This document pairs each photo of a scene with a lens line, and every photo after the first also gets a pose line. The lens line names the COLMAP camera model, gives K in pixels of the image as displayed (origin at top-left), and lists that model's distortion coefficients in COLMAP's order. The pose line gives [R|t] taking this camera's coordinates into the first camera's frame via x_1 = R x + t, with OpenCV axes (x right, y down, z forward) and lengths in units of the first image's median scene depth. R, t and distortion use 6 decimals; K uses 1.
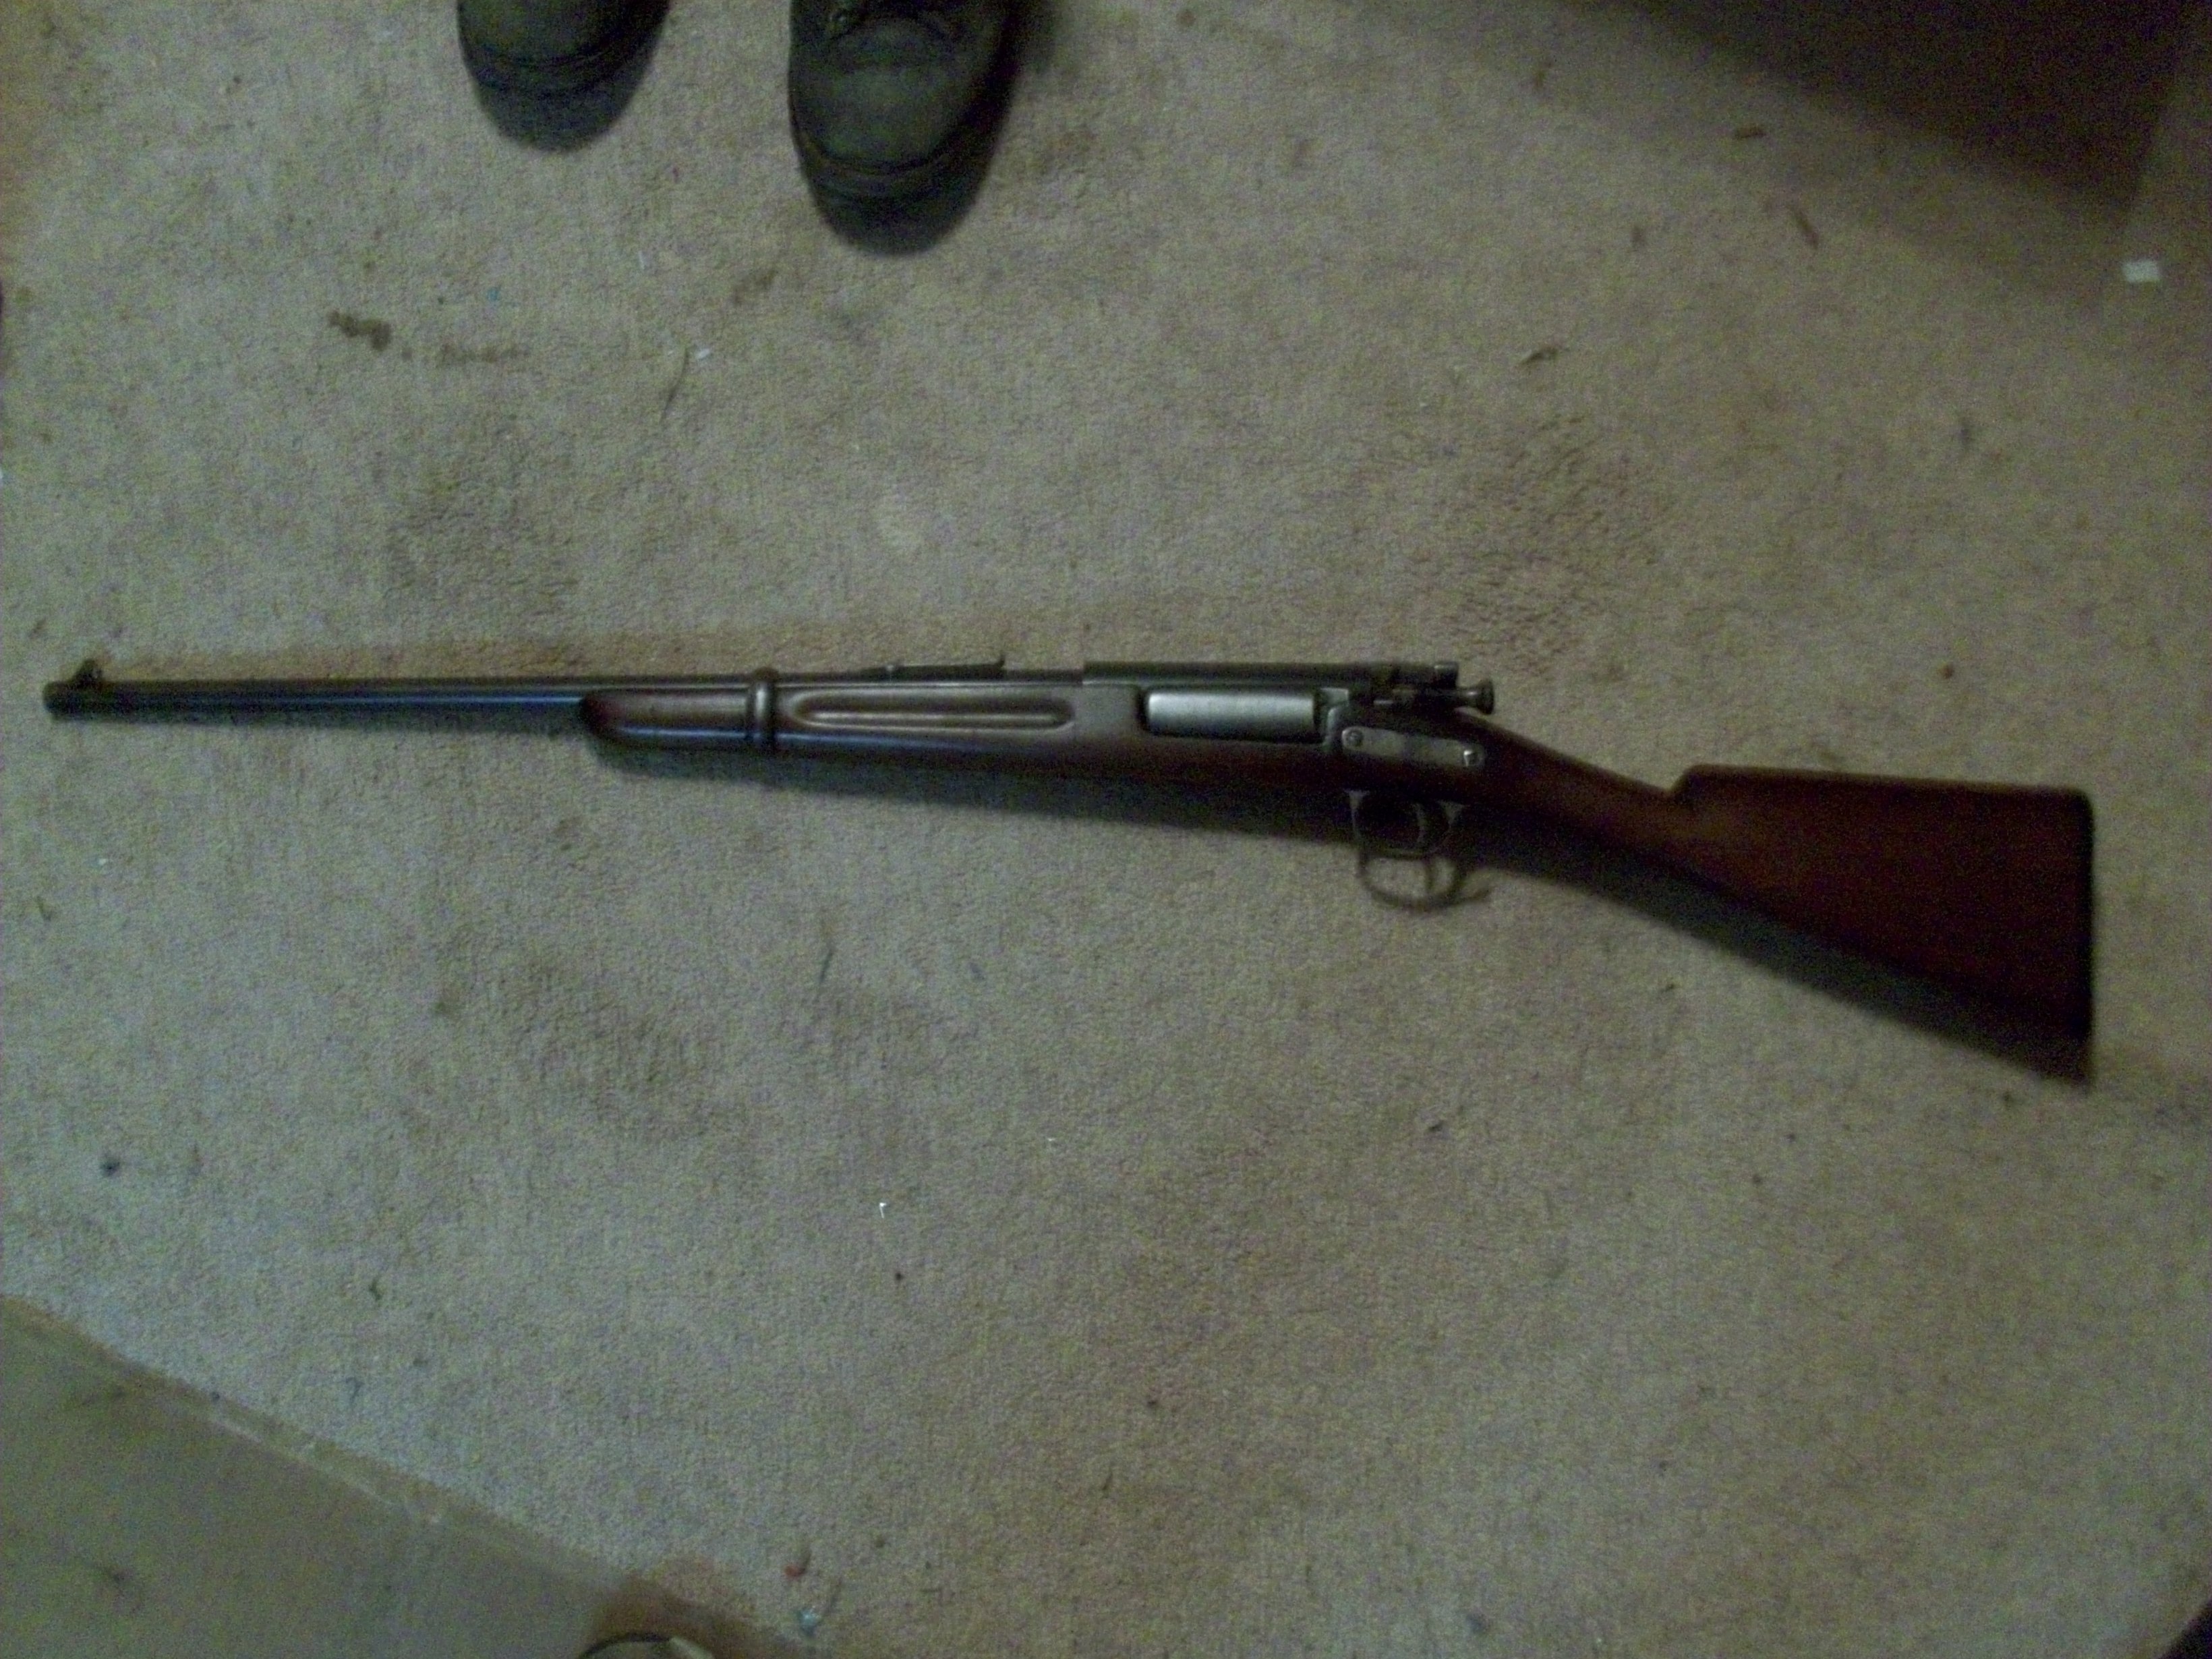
lens RADIAL K [[2633.5, 0, 996.0], [0, 2633.5, 826.0], [0, 0, 1]] dist [-0.017556, -0.002919]
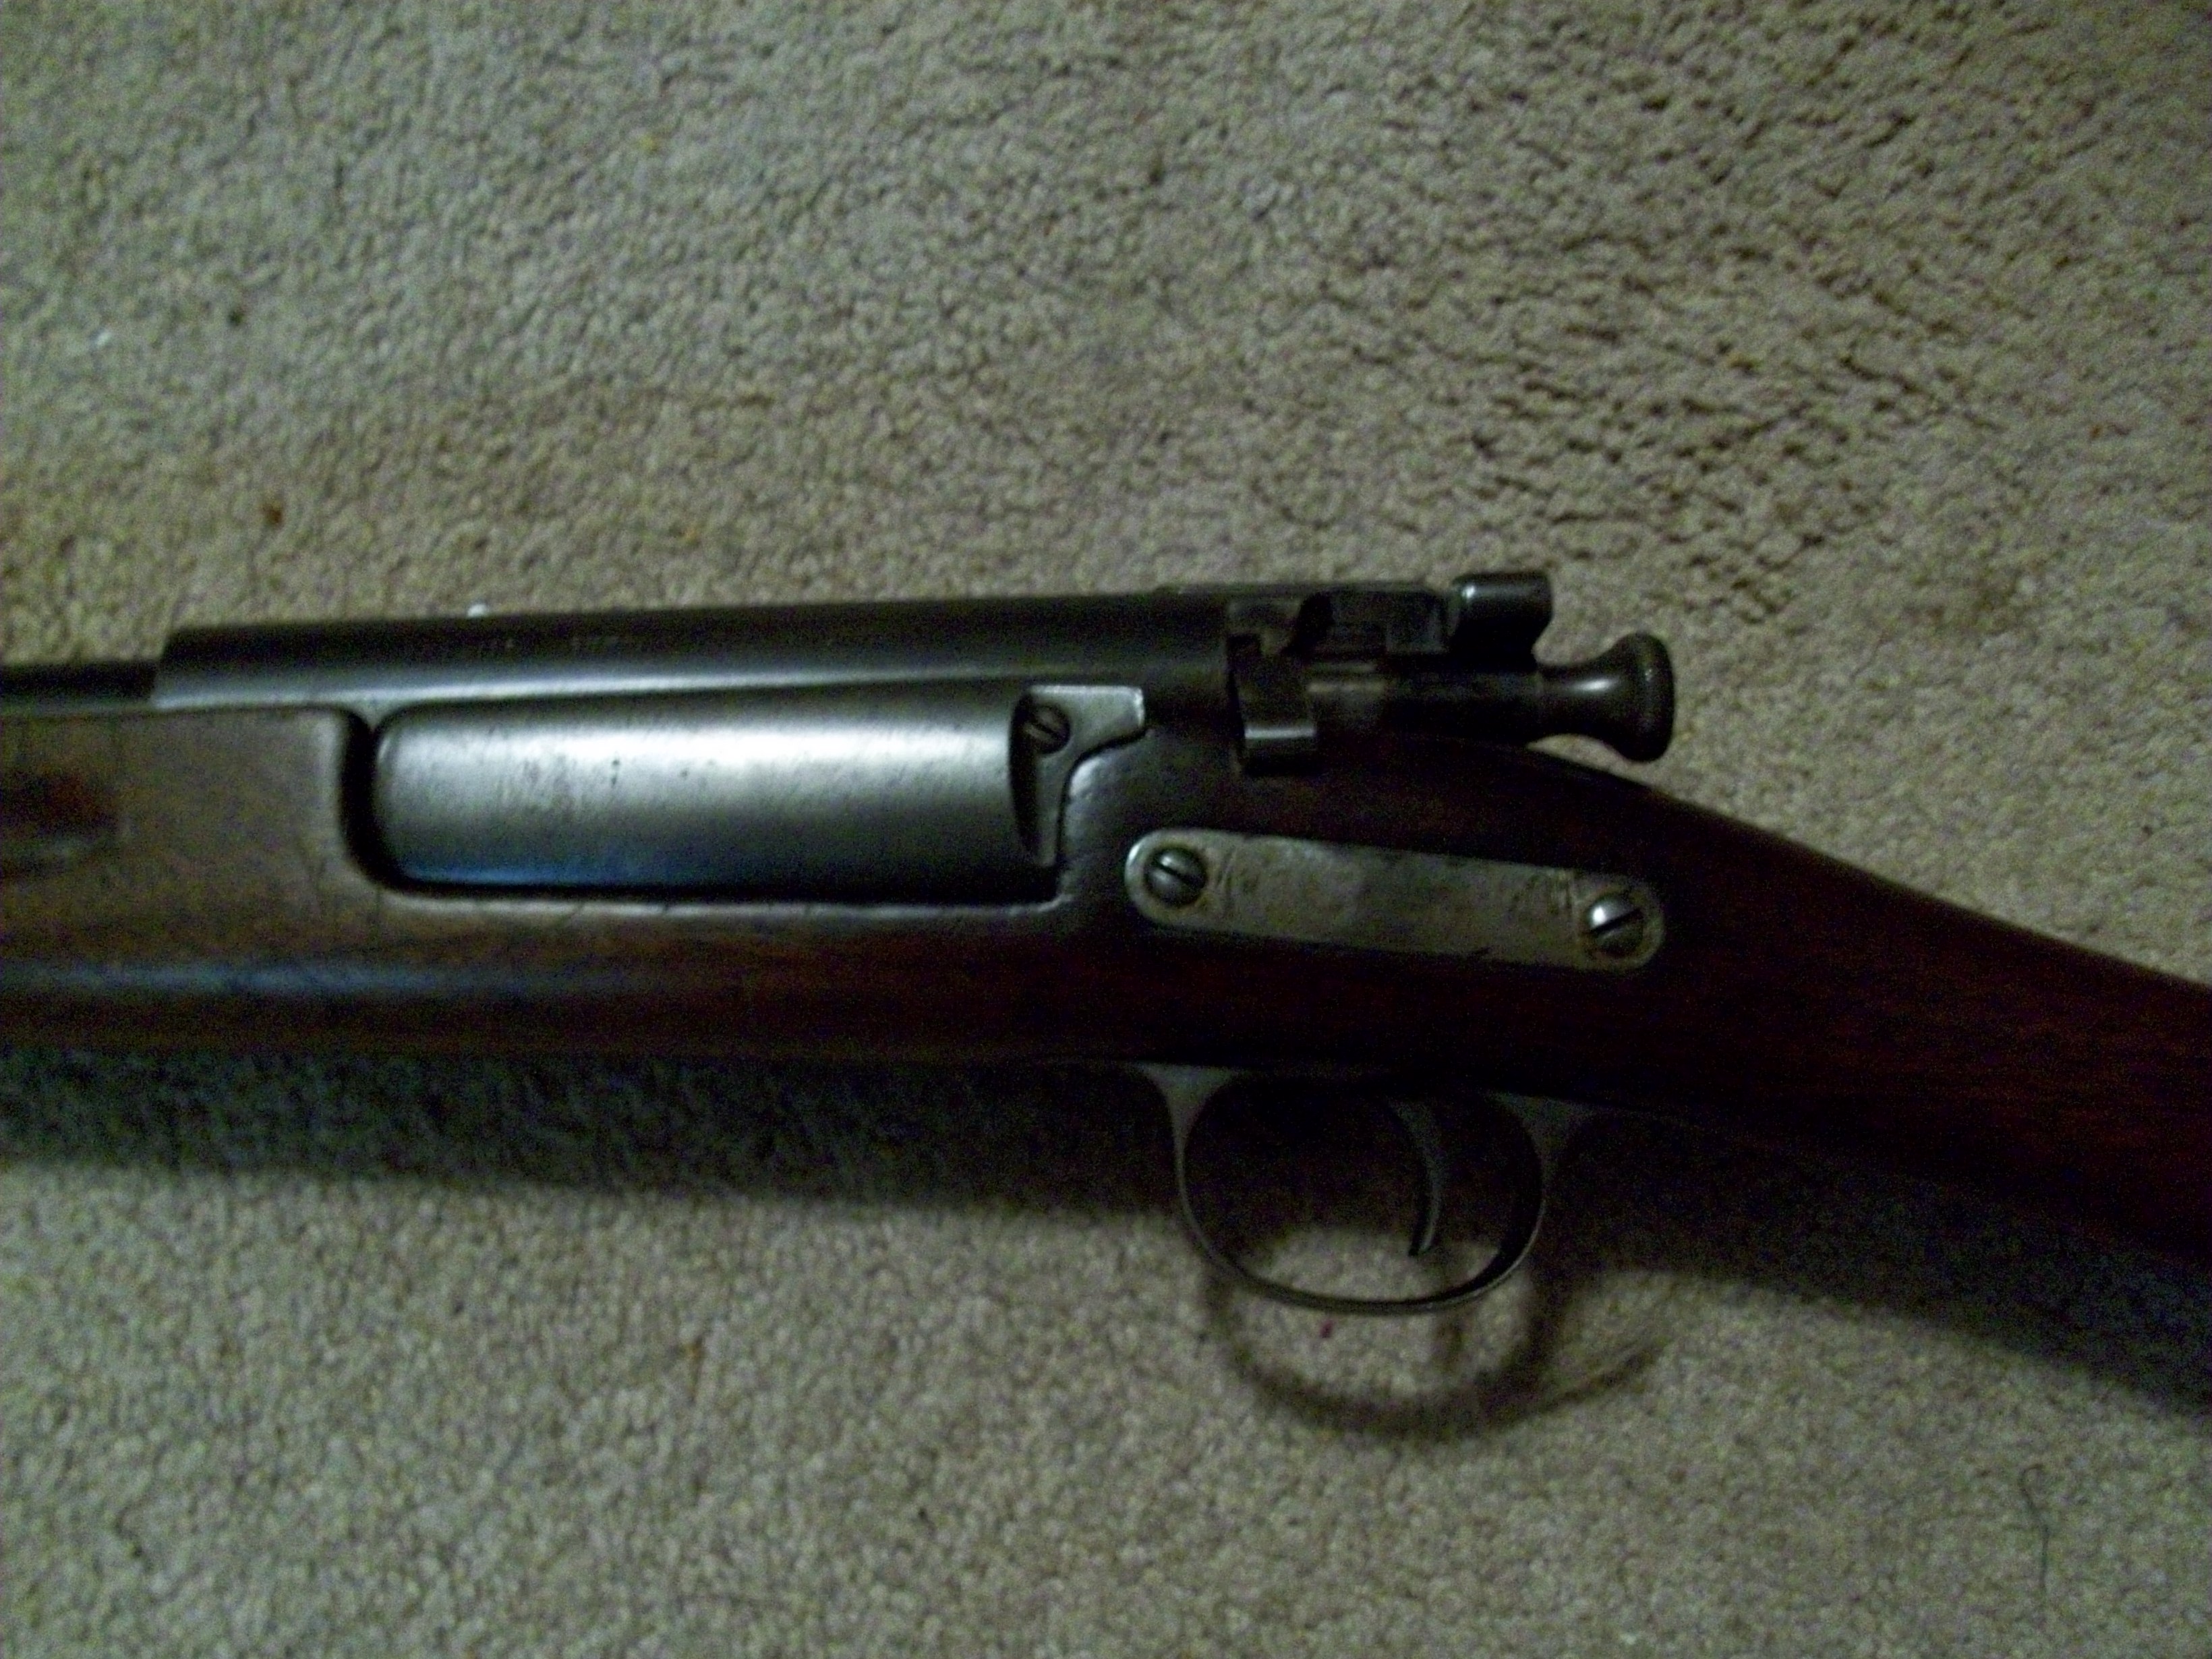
lens RADIAL K [[2711.0, 0, 1108.0], [0, 2711.0, 886.0], [0, 0, 1]] dist [-0.232313, 0.338595]
pose [[0.994878, -0.043532, 0.091227, 0.100392], [0.041868, 0.998921, 0.020081, -0.035724], [-0.092003, -0.016159, 0.995628, 0.696882]]
